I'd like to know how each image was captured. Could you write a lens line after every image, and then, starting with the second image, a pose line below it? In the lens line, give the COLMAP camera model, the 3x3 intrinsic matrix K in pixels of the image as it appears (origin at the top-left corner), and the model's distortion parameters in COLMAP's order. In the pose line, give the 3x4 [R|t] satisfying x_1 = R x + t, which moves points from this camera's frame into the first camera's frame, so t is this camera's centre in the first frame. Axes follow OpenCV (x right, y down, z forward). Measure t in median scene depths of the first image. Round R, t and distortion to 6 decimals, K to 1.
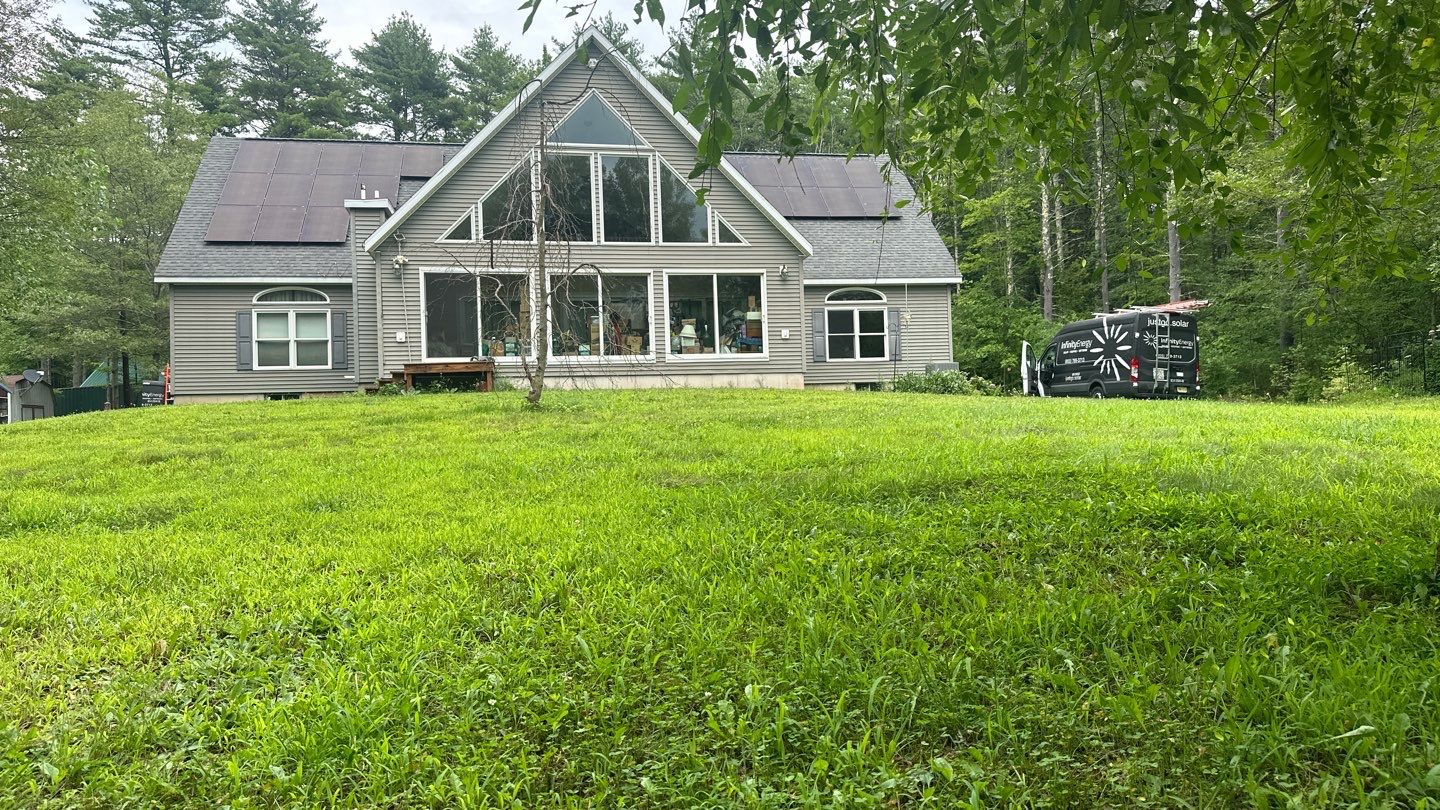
lens RADIAL K [[999.2, 0, 718.9], [0, 999.2, 411.7], [0, 0, 1]] dist [0.008714, -0.005717]
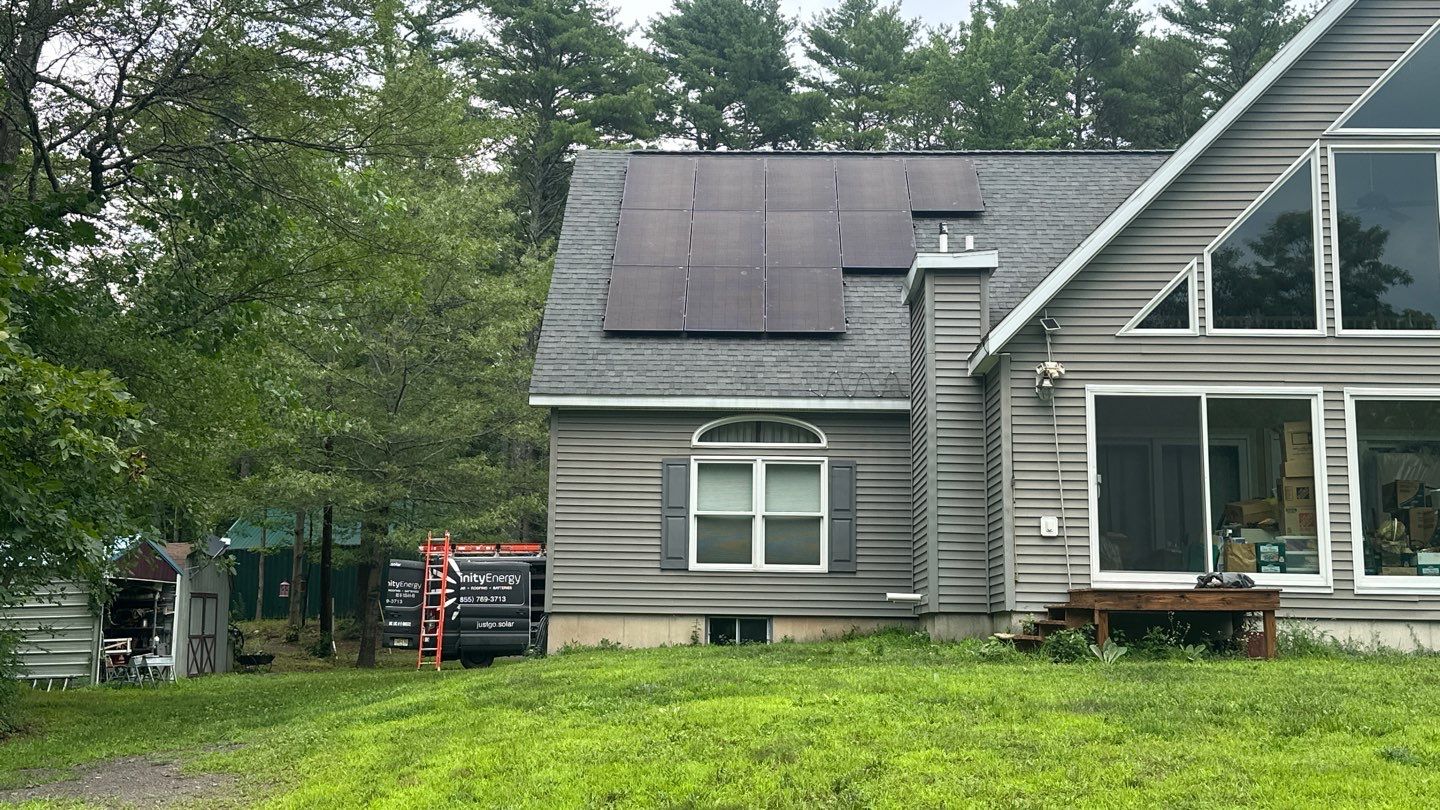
lens RADIAL K [[1584.5, 0, 715.7], [0, 1584.5, 405.6], [0, 0, 1]] dist [0.130219, 0.000000]
pose [[0.975367, 0.012023, -0.220261, -0.265144], [-0.037320, 0.993114, -0.111053, -0.035176], [0.217409, 0.116537, 0.969099, 0.174650]]
